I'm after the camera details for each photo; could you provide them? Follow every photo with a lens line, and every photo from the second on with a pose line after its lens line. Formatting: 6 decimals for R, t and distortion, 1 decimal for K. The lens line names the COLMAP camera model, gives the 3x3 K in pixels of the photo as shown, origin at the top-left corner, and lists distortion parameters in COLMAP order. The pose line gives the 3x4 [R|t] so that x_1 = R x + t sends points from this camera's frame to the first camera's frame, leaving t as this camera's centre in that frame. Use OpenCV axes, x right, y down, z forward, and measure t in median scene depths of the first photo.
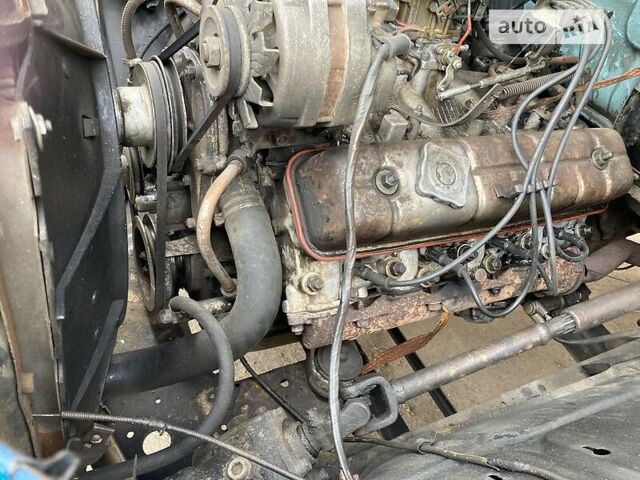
lens RADIAL K [[551.4, 0, 320.0], [0, 551.4, 240.0], [0, 0, 1]] dist [0.051052, -0.001824]
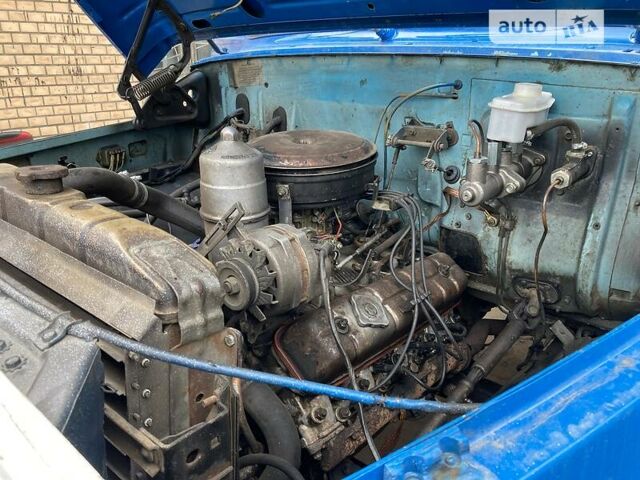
lens RADIAL K [[557.3, 0, 320.0], [0, 557.3, 240.0], [0, 0, 1]] dist [0.137937, 0.000860]
pose [[0.901943, -0.309195, 0.301491, -0.305839], [0.390957, 0.881160, -0.265912, 0.070951], [-0.183443, 0.357708, 0.915638, -0.482386]]
